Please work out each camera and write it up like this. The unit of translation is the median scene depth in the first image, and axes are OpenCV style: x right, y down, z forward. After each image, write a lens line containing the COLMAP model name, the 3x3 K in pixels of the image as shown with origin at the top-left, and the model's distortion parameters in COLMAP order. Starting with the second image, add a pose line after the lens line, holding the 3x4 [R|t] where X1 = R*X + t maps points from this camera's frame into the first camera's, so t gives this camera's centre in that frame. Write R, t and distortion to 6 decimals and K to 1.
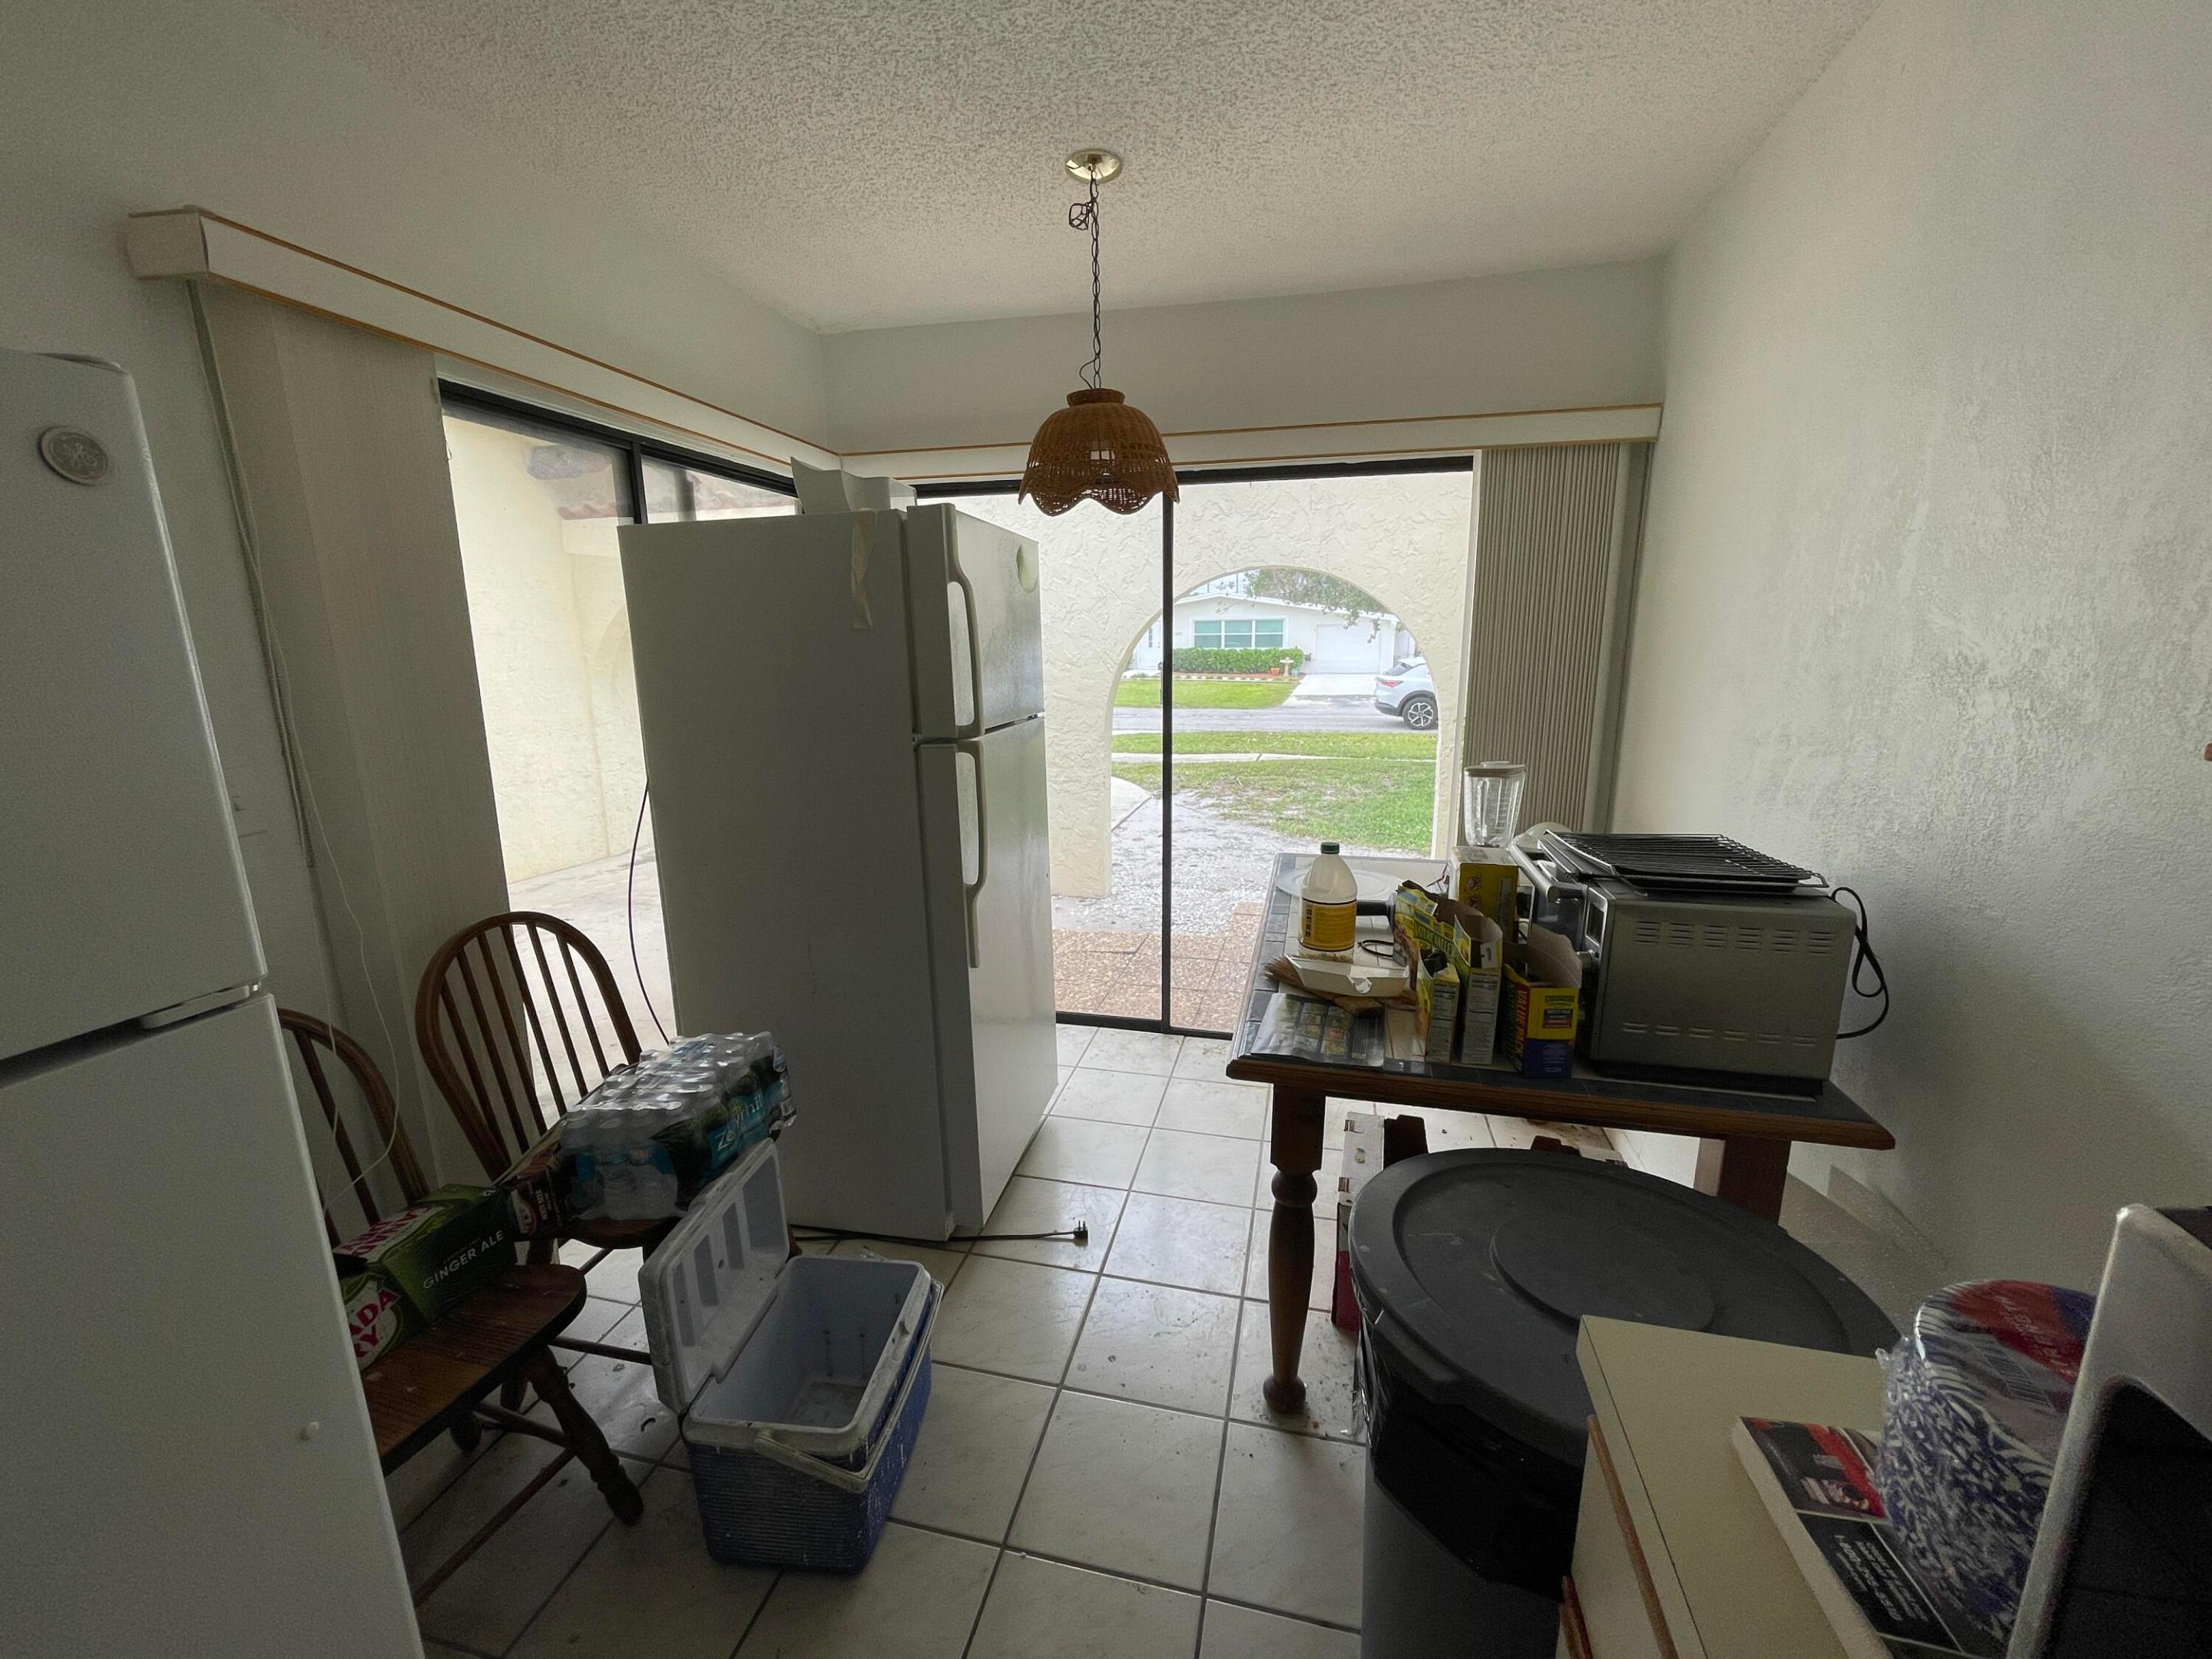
lens RADIAL K [[882.9, 0, 1116.2], [0, 882.9, 827.1], [0, 0, 1]] dist [0.000734, -0.000063]
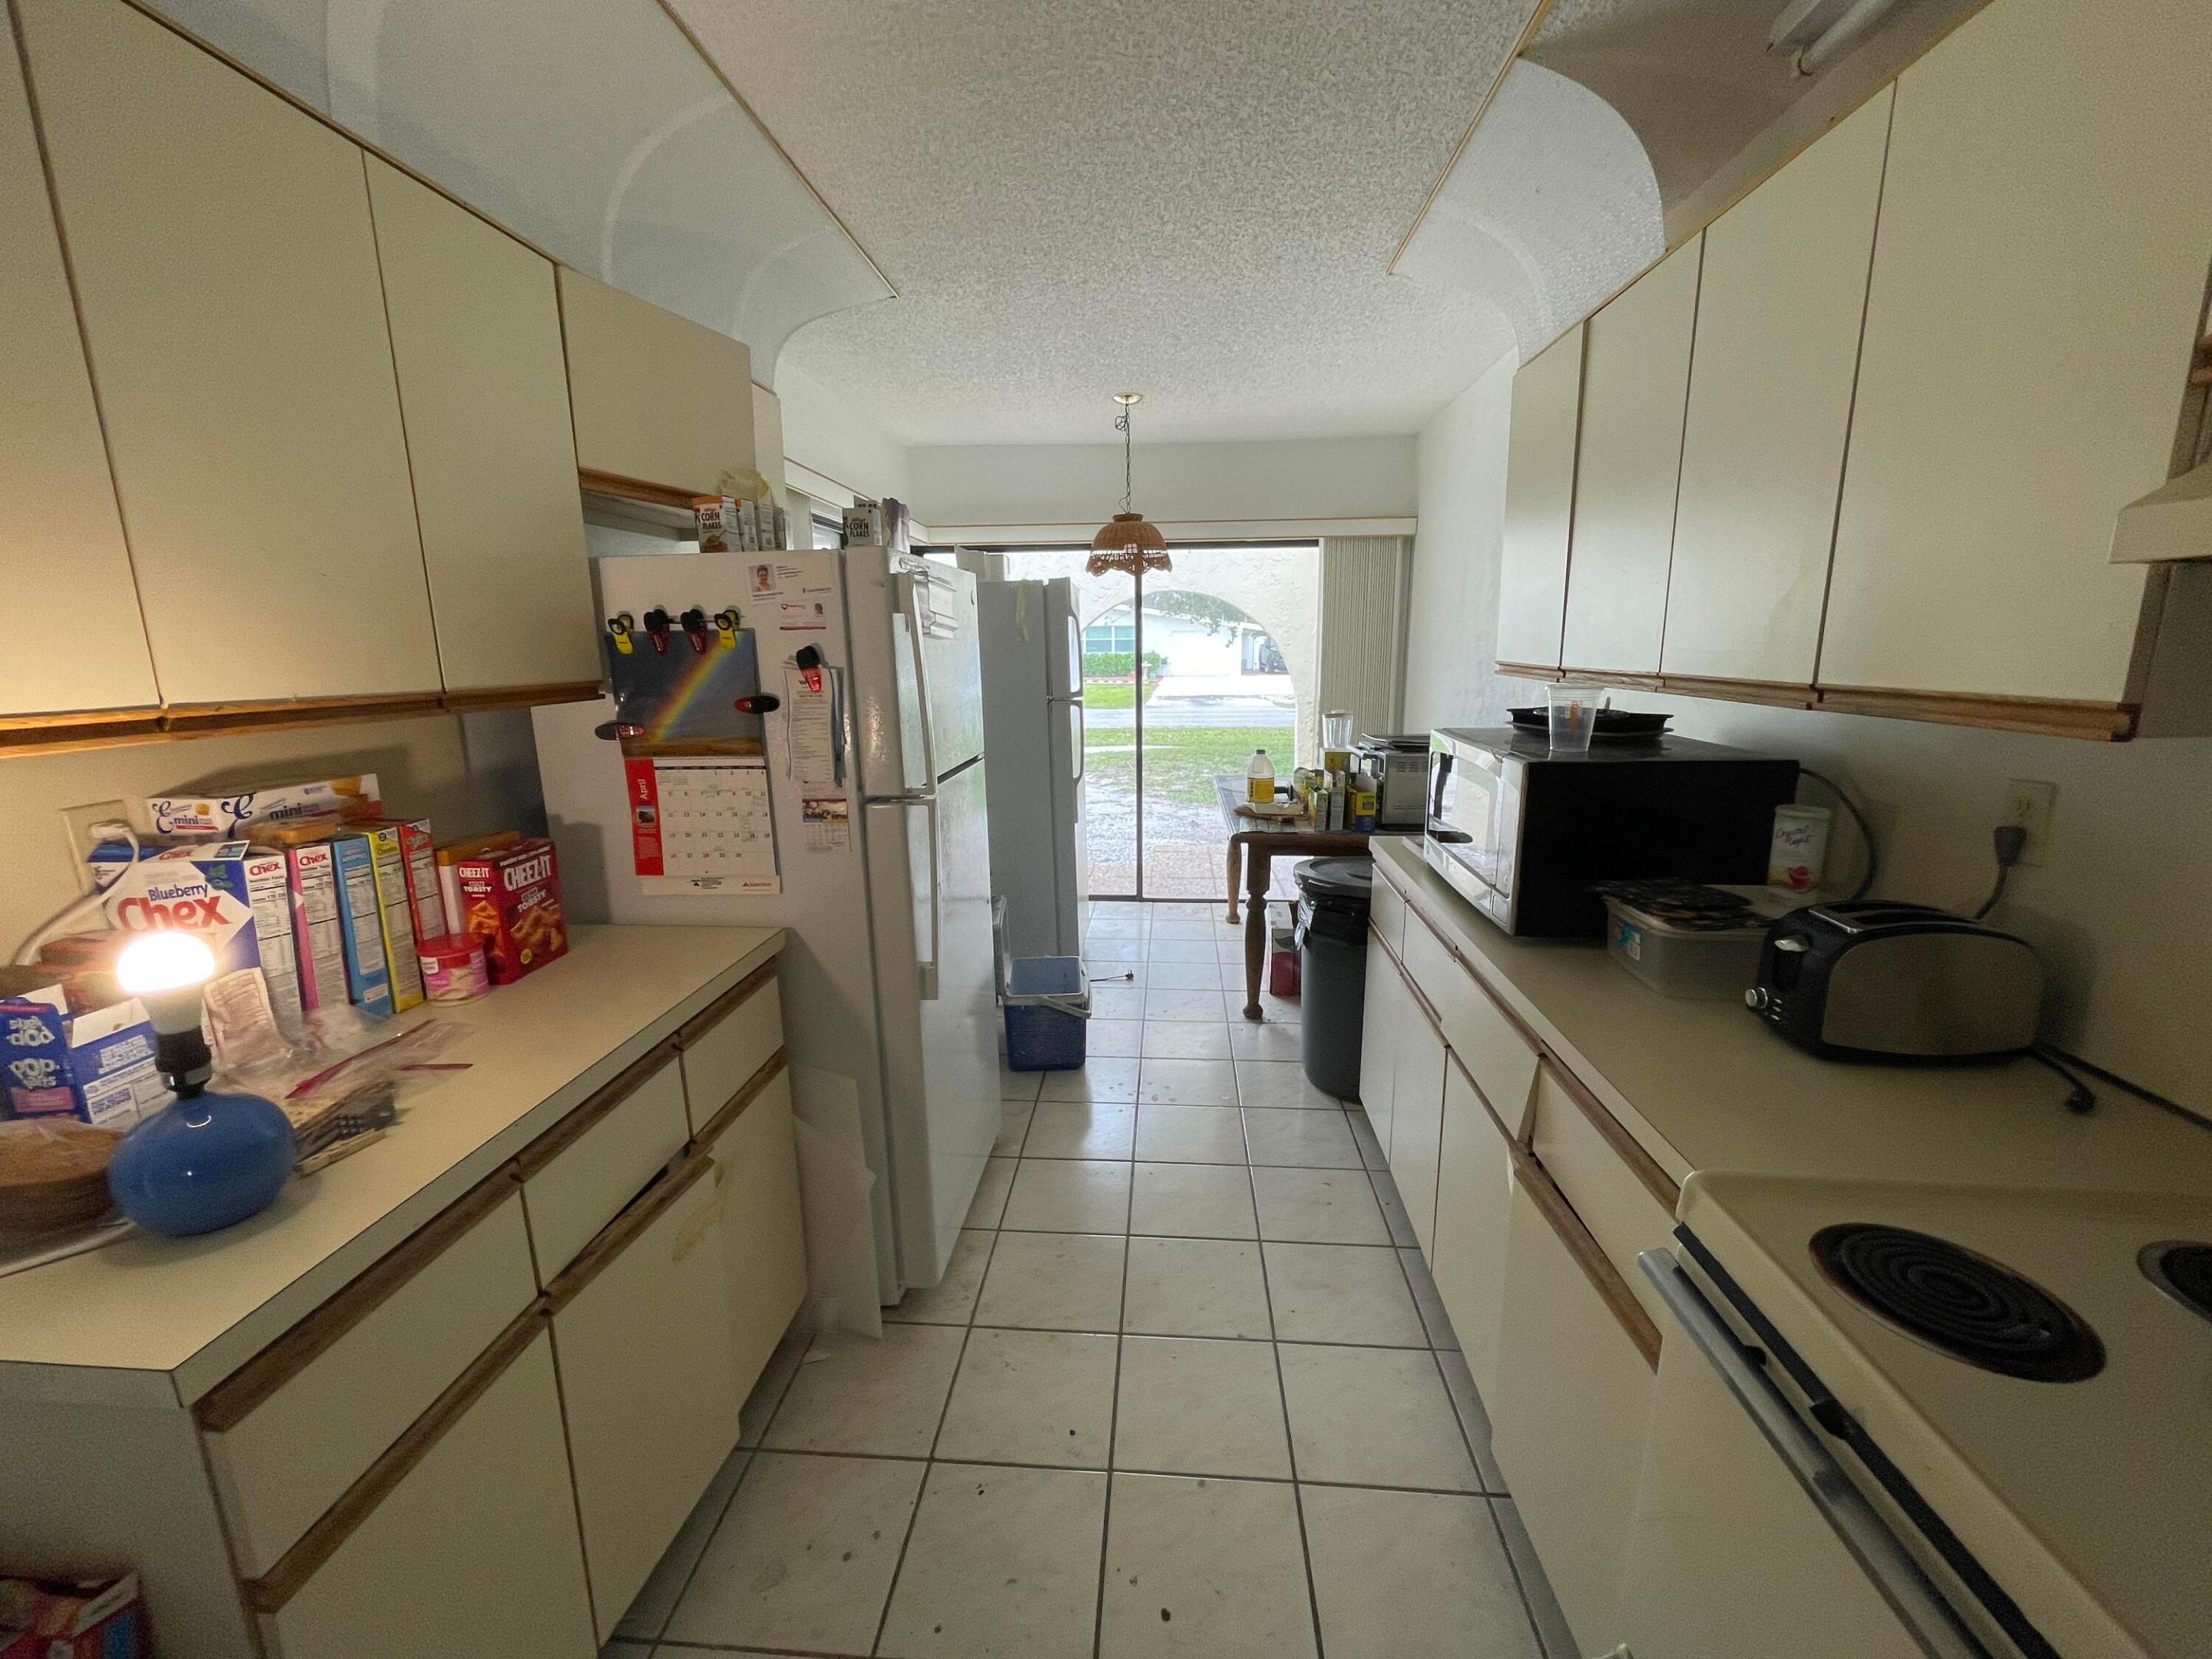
lens RADIAL K [[895.8, 0, 1106.0], [0, 895.8, 829.5], [0, 0, 1]] dist [-0.000663, 0.000011]
pose [[0.987518, -0.034586, 0.153662, -0.319463], [0.035420, 0.999369, -0.002697, 0.147077], [-0.153472, 0.008106, 0.988120, -0.714656]]
